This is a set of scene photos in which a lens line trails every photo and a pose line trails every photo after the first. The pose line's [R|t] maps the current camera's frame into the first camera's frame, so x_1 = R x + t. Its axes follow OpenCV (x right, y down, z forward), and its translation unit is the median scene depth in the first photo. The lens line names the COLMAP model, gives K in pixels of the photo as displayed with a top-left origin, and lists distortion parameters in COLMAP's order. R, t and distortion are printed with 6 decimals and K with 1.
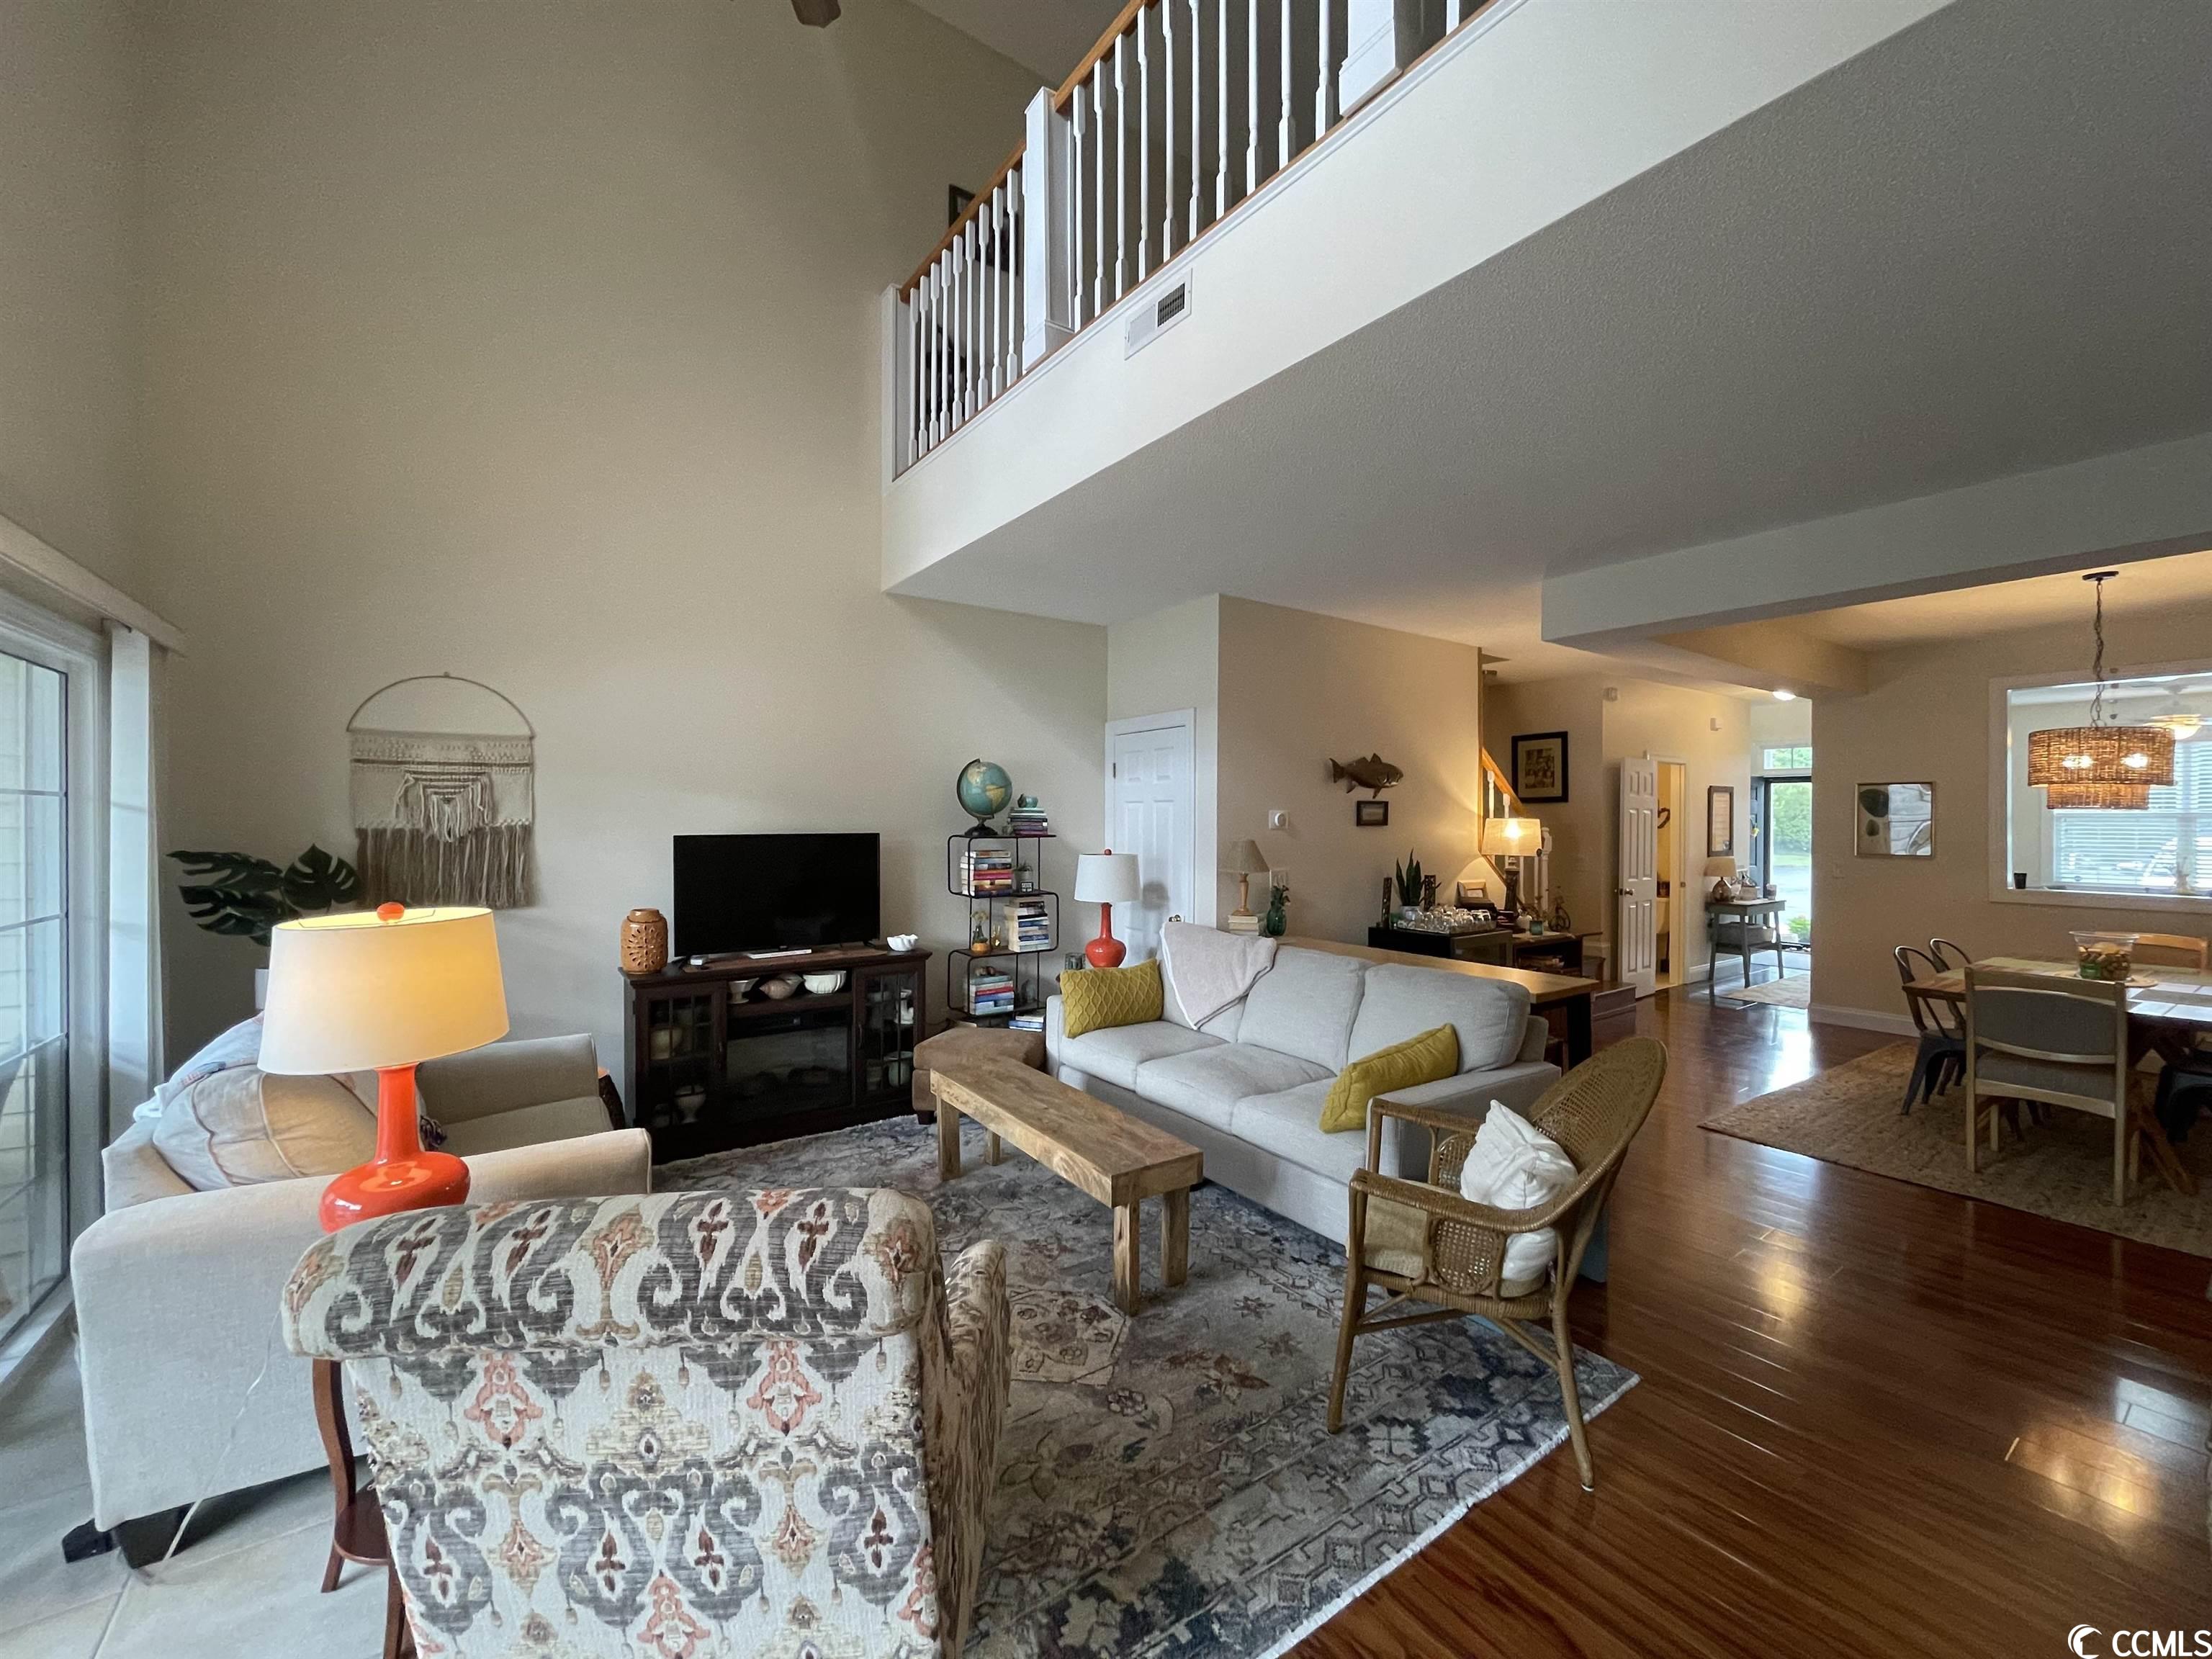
lens RADIAL K [[891.8, 0, 1116.5], [0, 891.8, 820.5], [0, 0, 1]] dist [-0.002215, 0.000065]
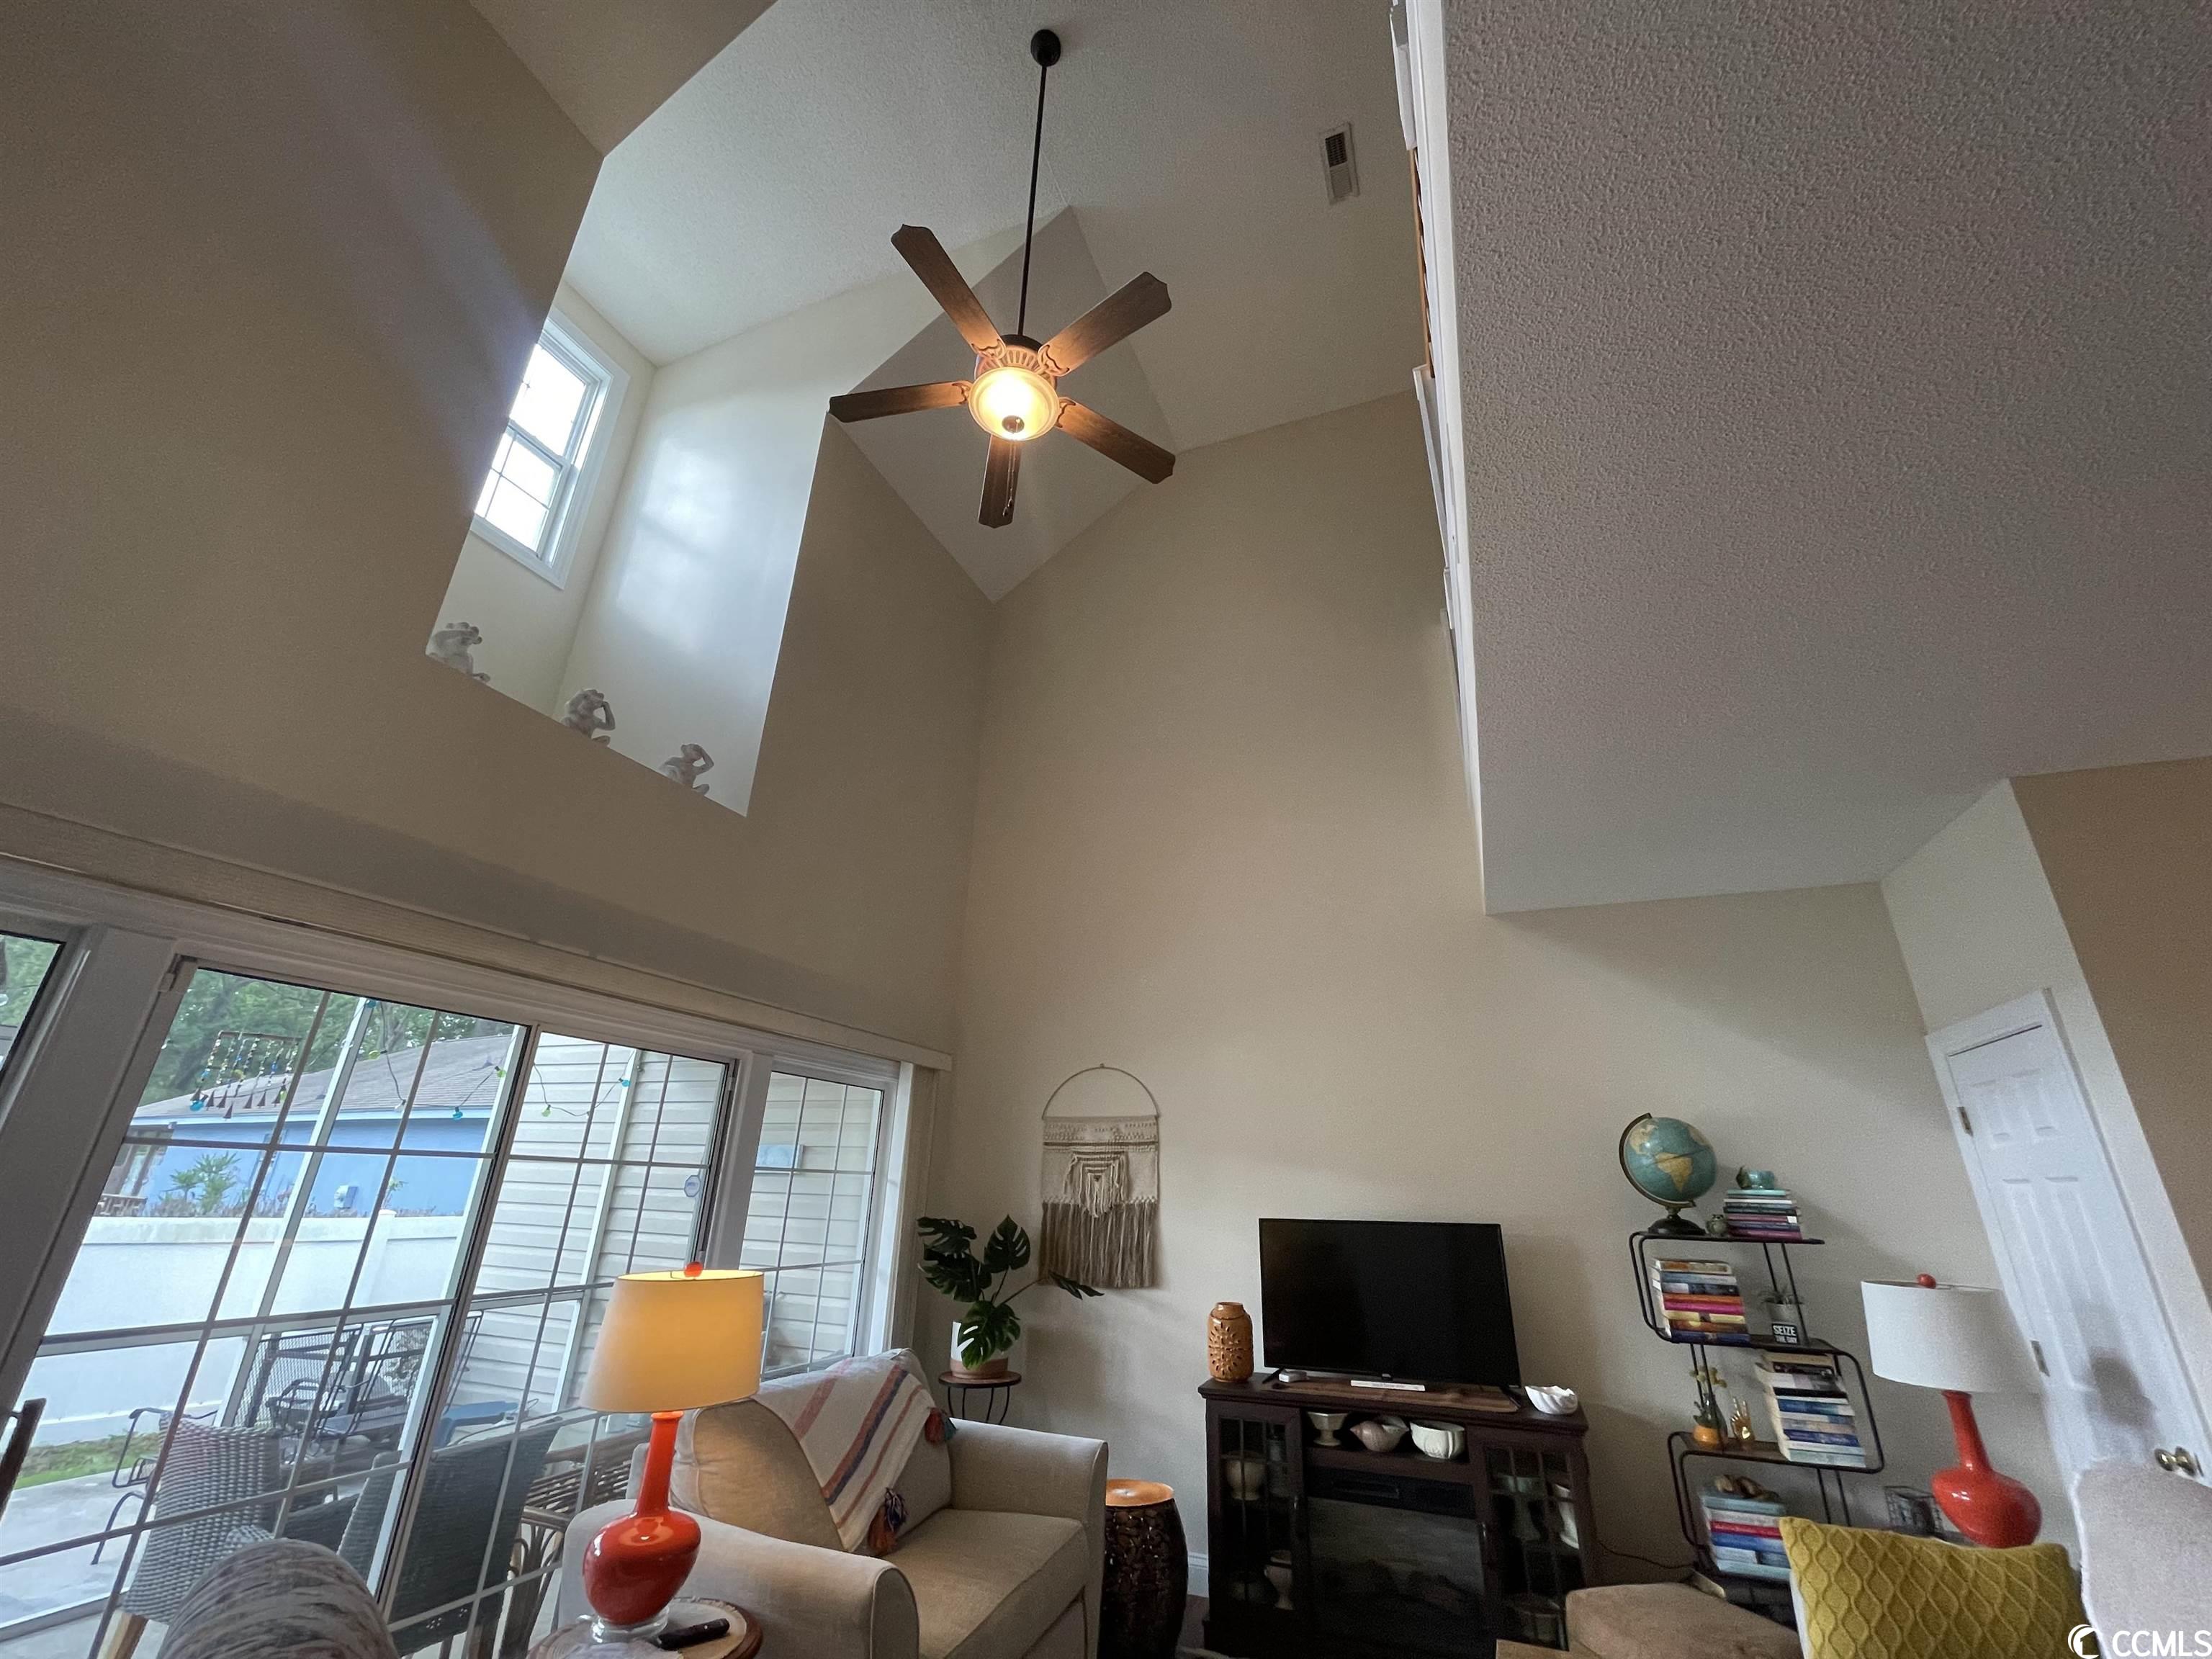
lens RADIAL K [[891.8, 0, 1100.4], [0, 891.8, 826.5], [0, 0, 1]] dist [-0.002215, 0.000065]
pose [[0.532902, -0.311910, -0.786592, 0.277406], [-0.020346, 0.924592, -0.380415, -0.003607], [0.845932, 0.218728, 0.486371, 0.304804]]
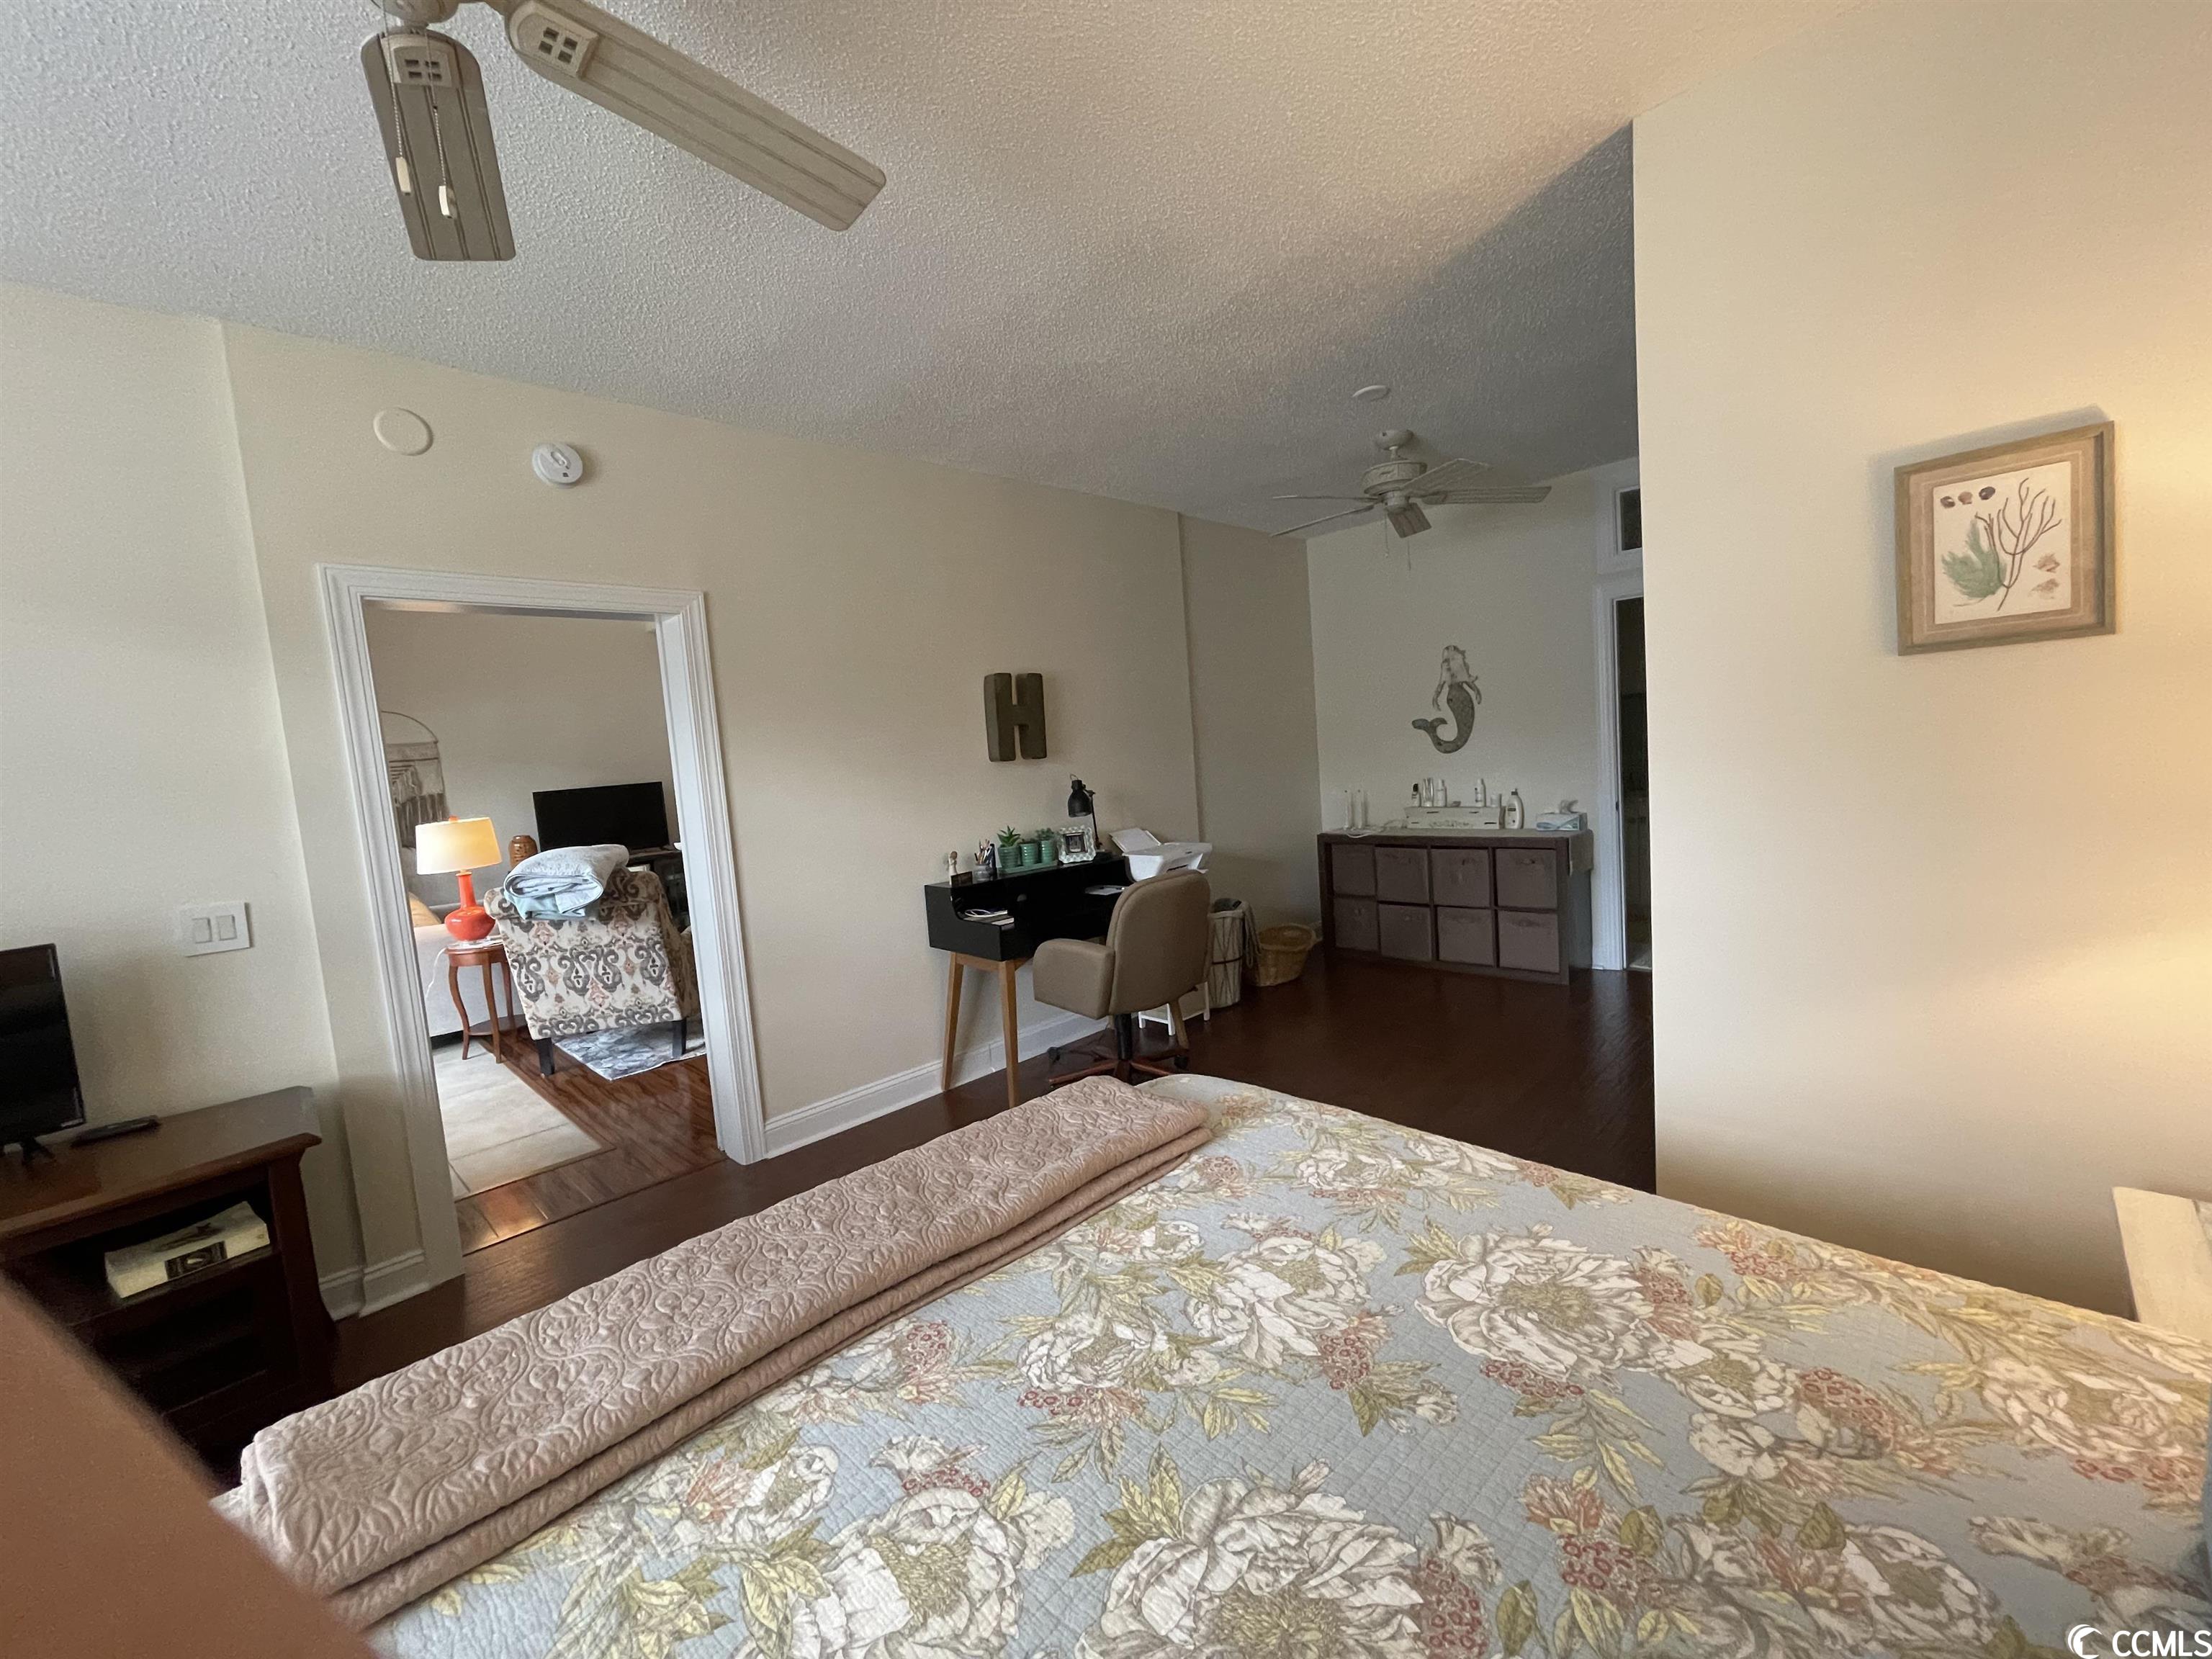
lens RADIAL K [[891.8, 0, 1100.6], [0, 891.8, 824.4], [0, 0, 1]] dist [-0.002215, 0.000065]
pose [[0.984118, -0.094141, 0.150498, 0.309848], [0.081269, 0.992664, 0.089520, 0.013033], [-0.157821, -0.075868, 0.984549, -0.848954]]
